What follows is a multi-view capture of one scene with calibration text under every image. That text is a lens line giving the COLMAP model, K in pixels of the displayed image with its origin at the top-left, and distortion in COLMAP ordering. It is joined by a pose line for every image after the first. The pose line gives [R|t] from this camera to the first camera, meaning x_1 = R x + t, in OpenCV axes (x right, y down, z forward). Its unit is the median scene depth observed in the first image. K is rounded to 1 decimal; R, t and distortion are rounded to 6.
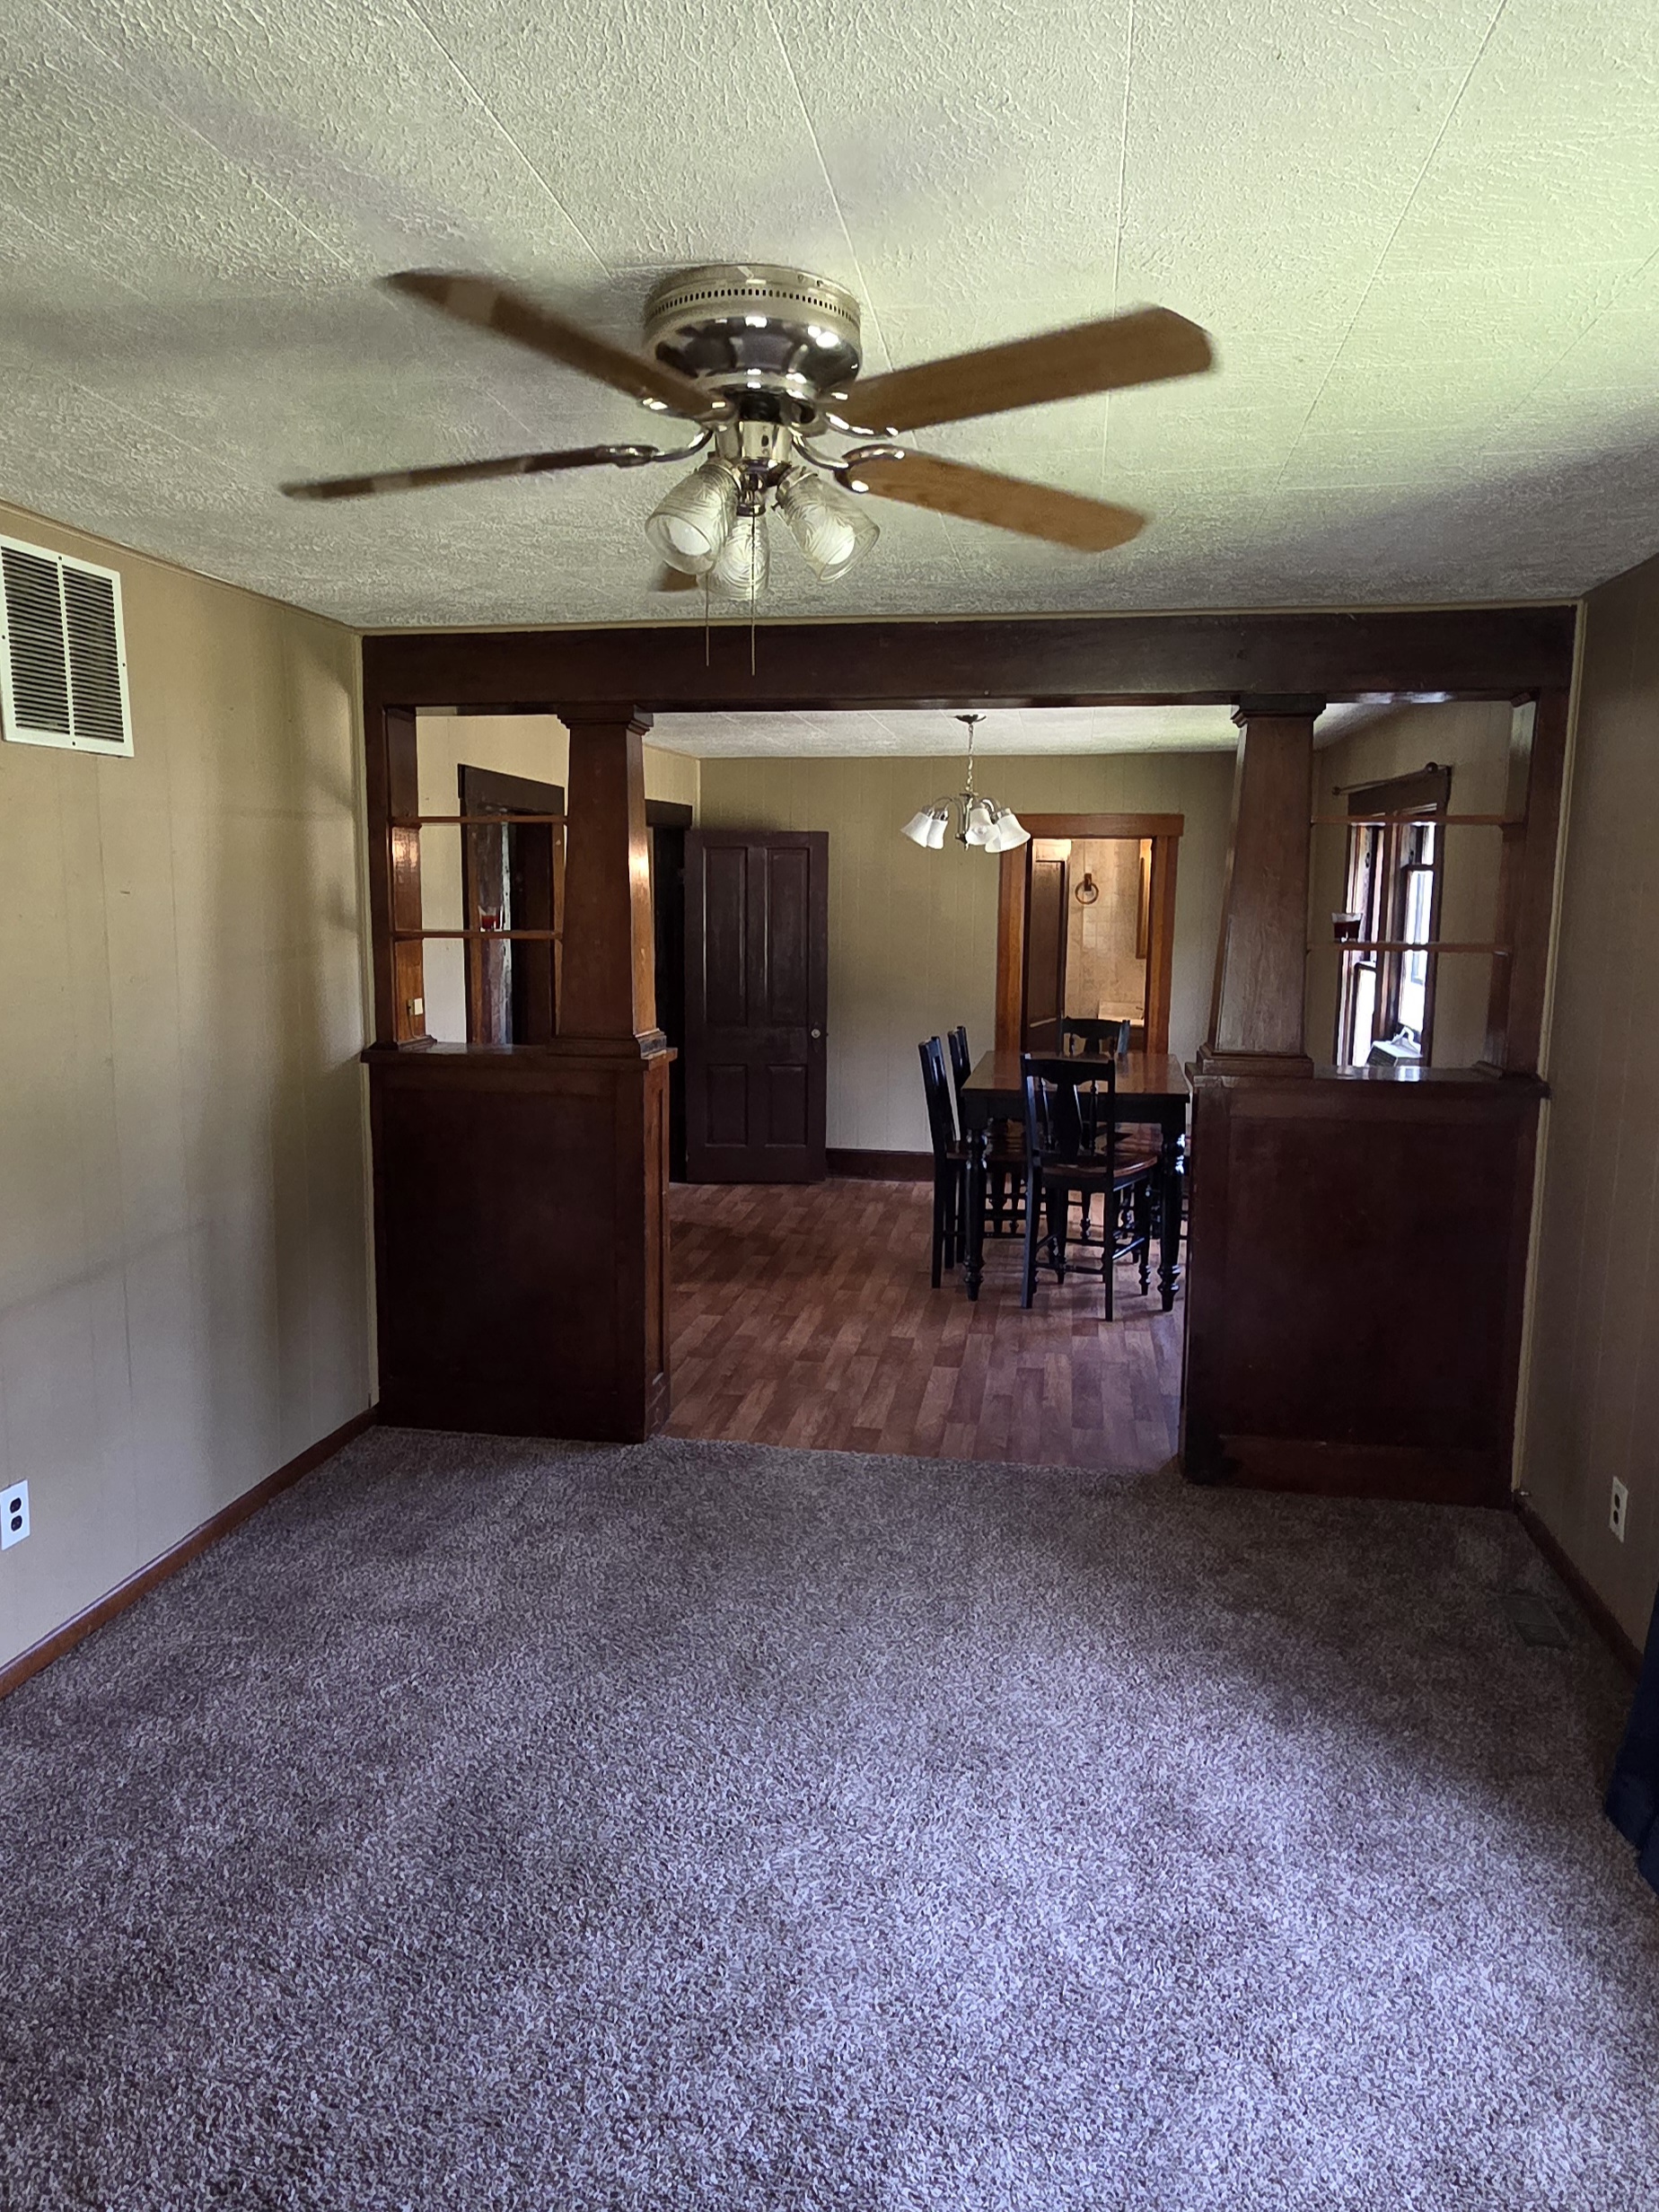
lens RADIAL K [[1475.0, 0, 822.4], [0, 1475.0, 1103.8], [0, 0, 1]] dist [-0.000719, -0.001712]
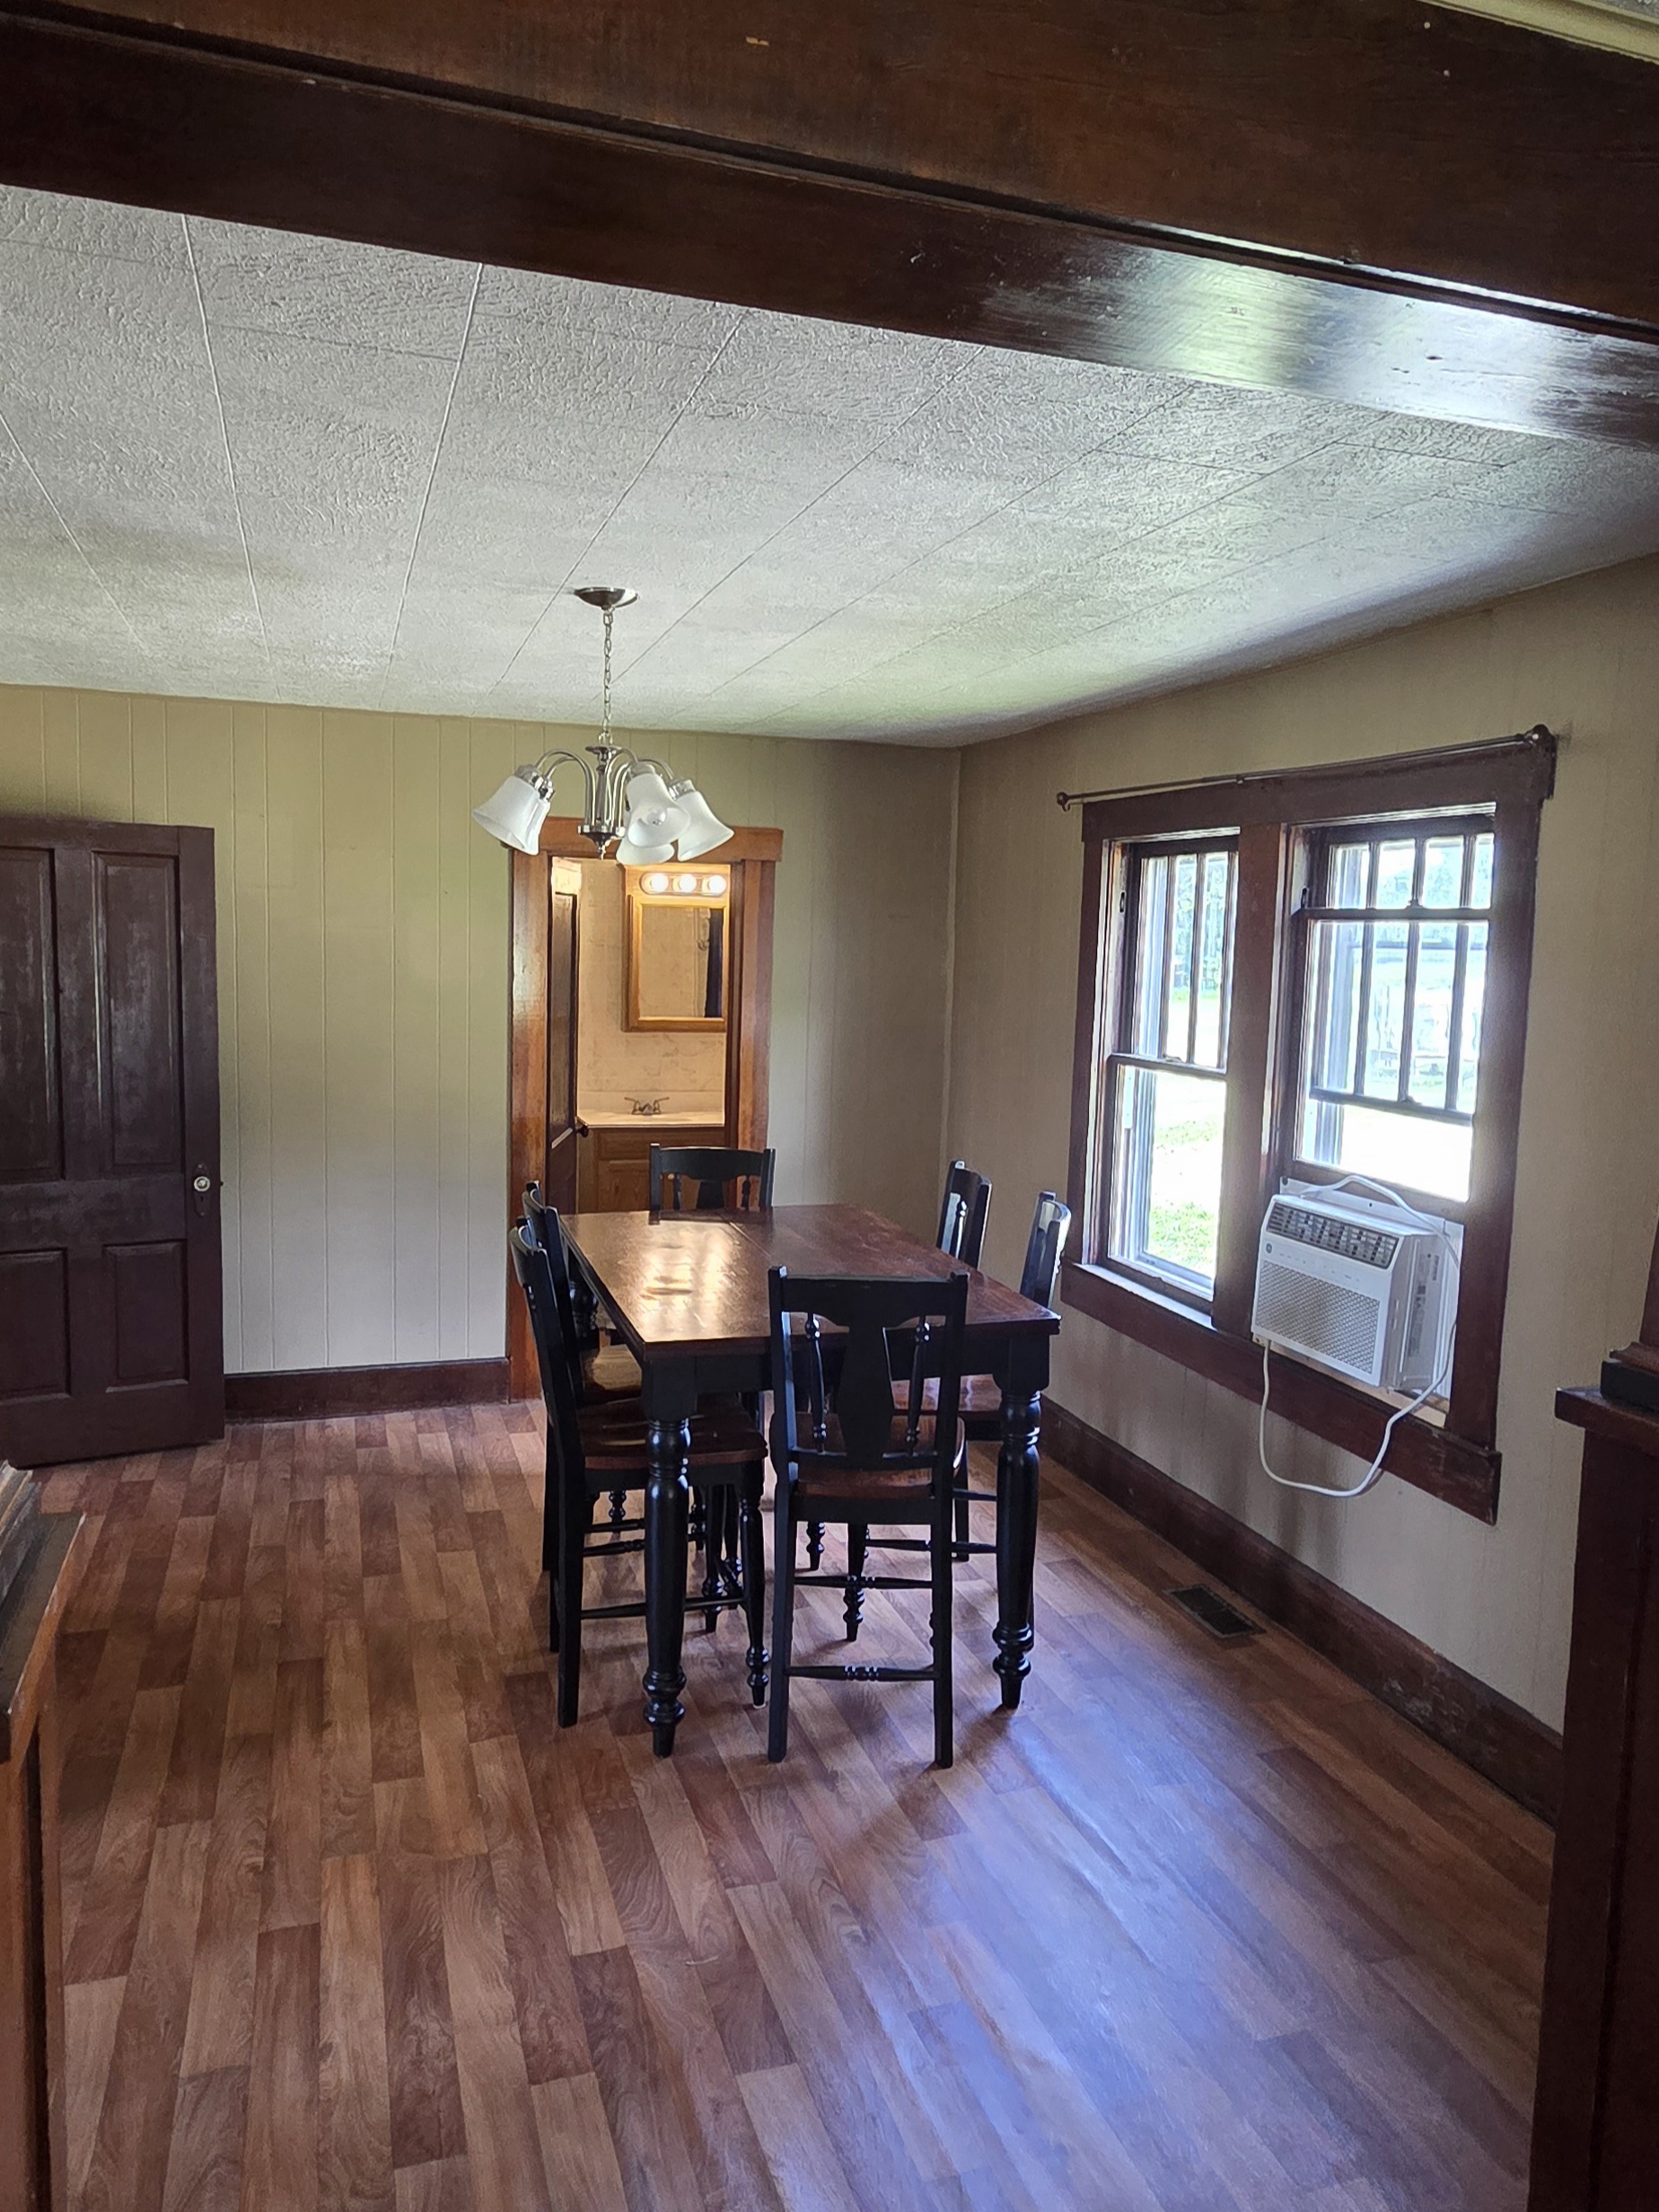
lens RADIAL K [[1475.0, 0, 824.8], [0, 1475.0, 1110.2], [0, 0, 1]] dist [-0.000719, -0.001712]
pose [[0.883471, -0.037058, 0.467017, -0.076600], [0.049180, 0.998695, -0.013790, -0.076925], [-0.465897, 0.035152, 0.884141, 0.534856]]
